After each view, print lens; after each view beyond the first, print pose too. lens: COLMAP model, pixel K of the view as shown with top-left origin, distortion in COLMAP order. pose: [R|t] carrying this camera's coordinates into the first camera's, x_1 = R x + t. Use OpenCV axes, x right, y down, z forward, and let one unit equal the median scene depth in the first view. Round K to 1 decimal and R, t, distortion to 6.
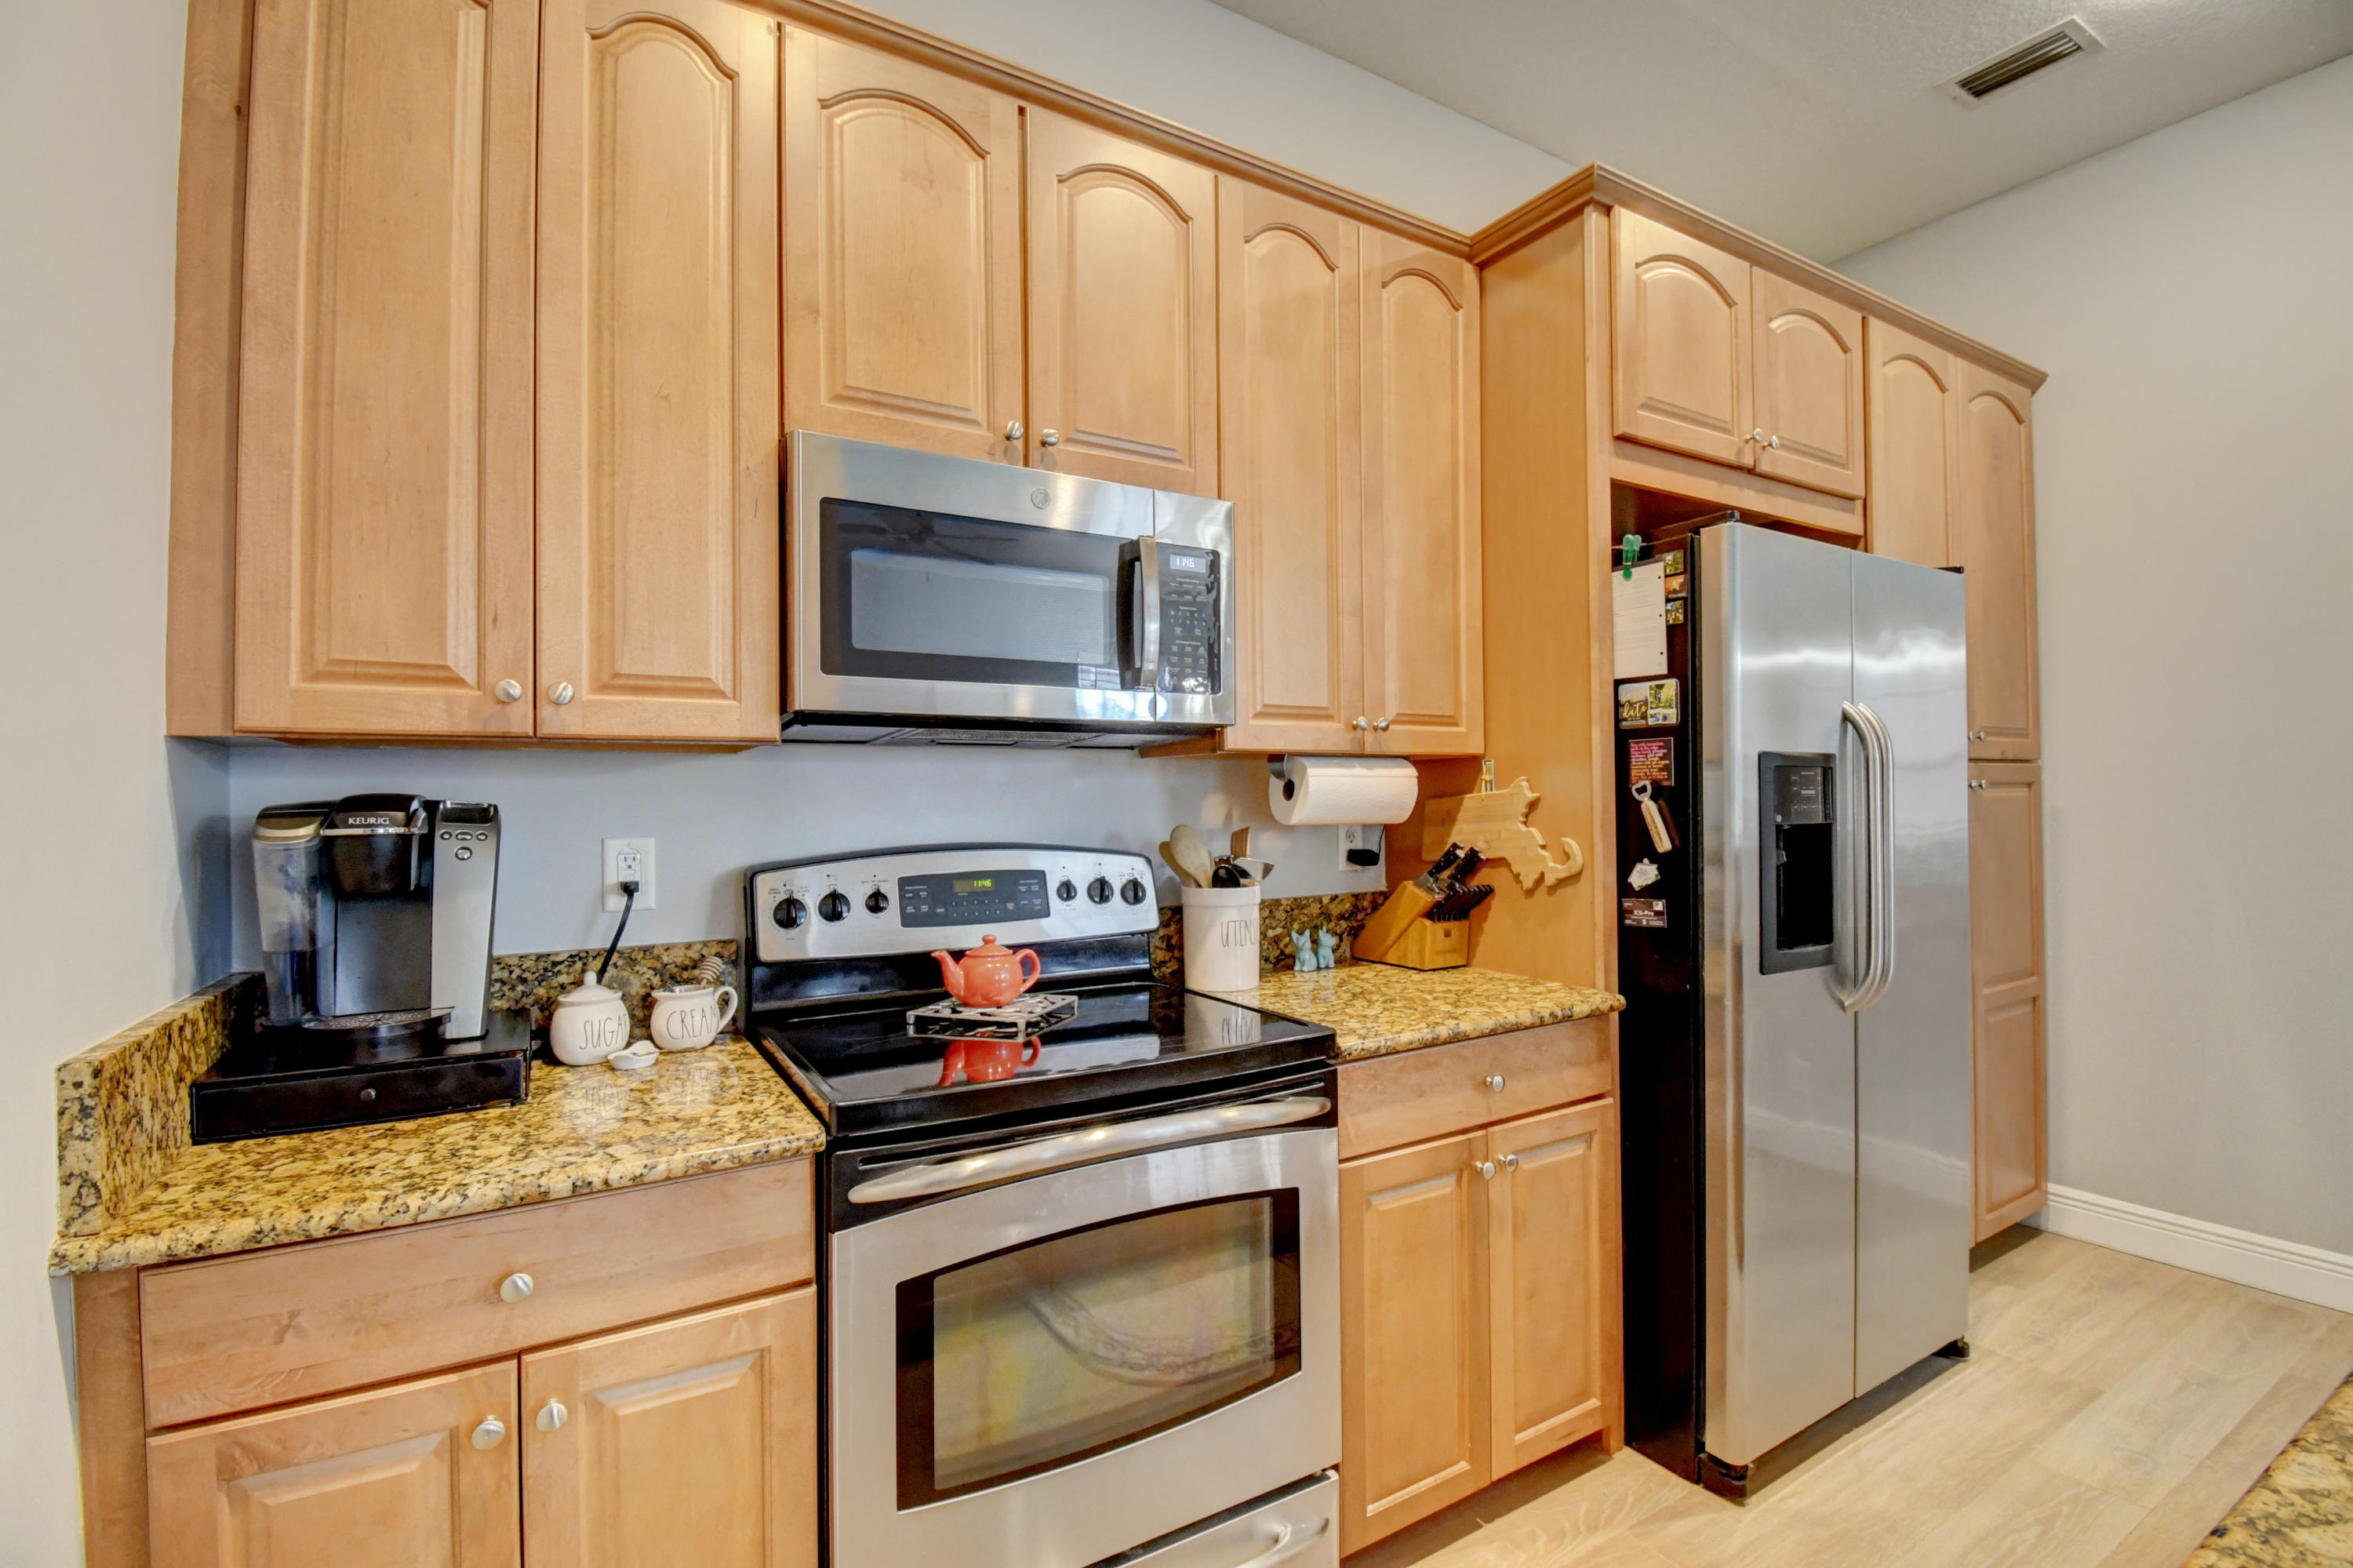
lens RADIAL K [[1036.2, 0, 1173.7], [0, 1036.2, 785.8], [0, 0, 1]] dist [0.018311, -0.026850]
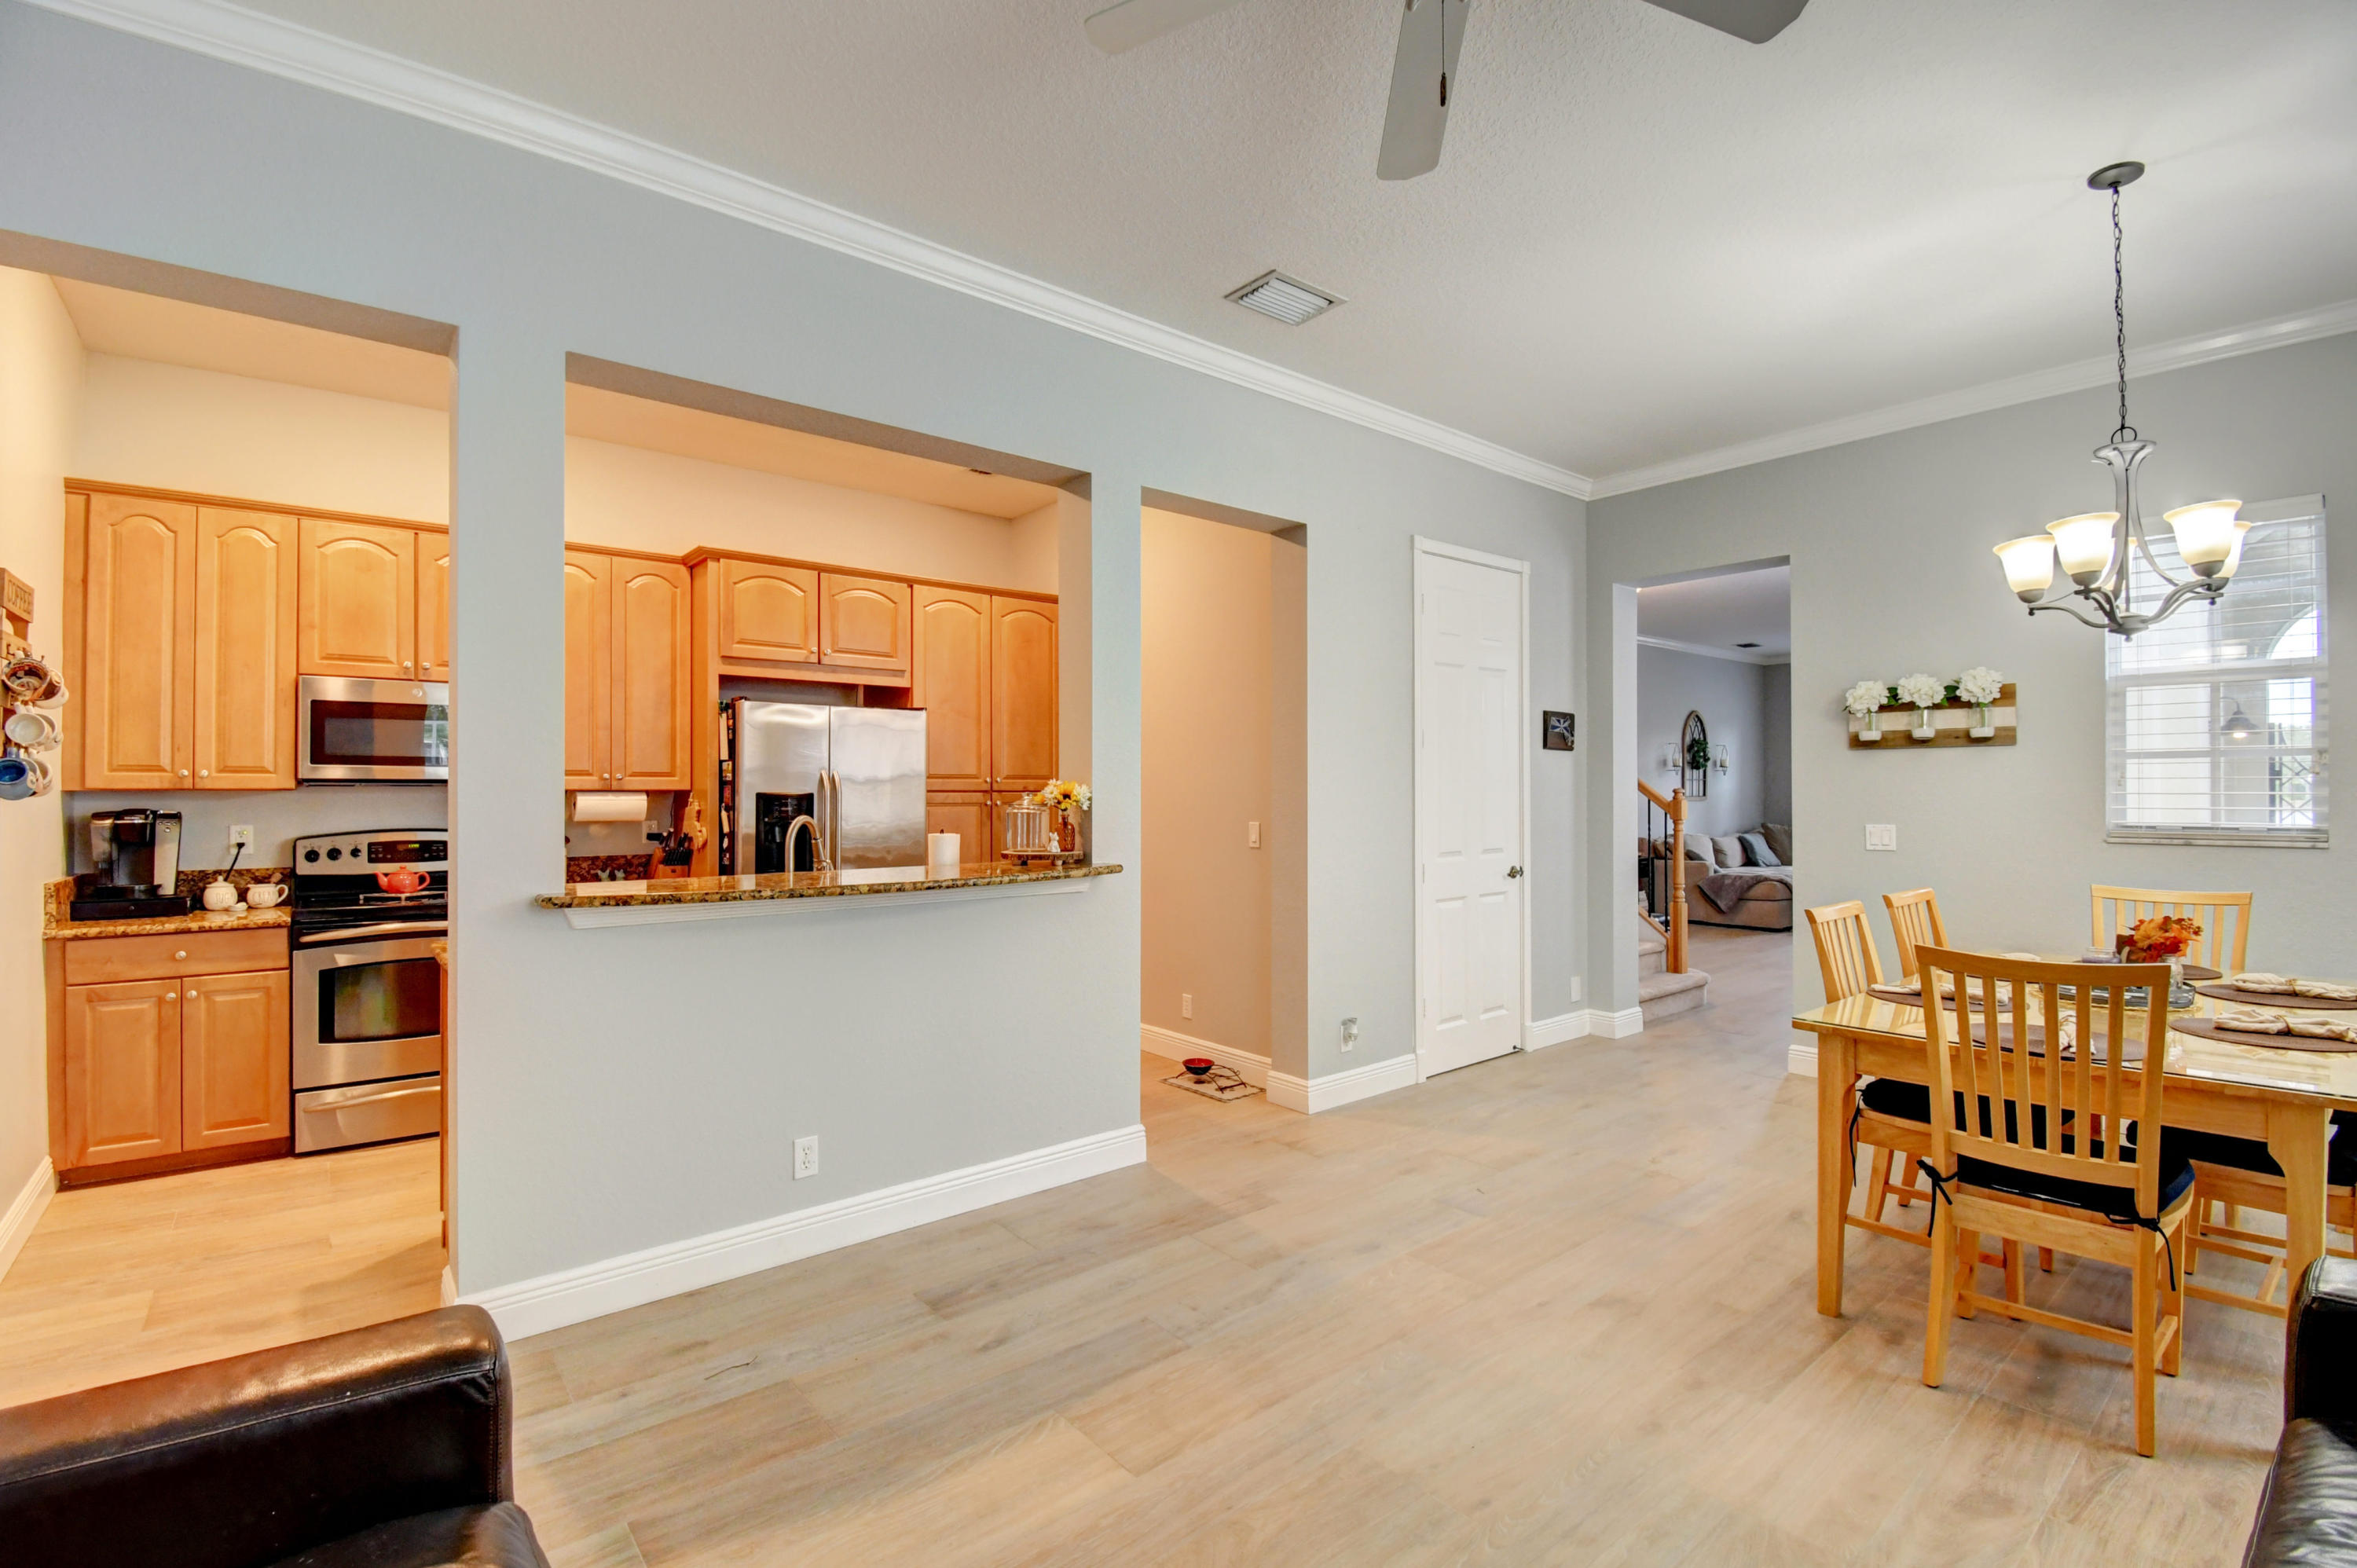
lens RADIAL K [[1037.9, 0, 1175.7], [0, 1037.9, 785.8], [0, 0, 1]] dist [0.018311, -0.026850]
pose [[0.987832, 0.005969, 0.155413, 1.491471], [-0.005921, 0.999982, -0.000774, -0.064455], [-0.155414, -0.000156, 0.987849, -2.057549]]
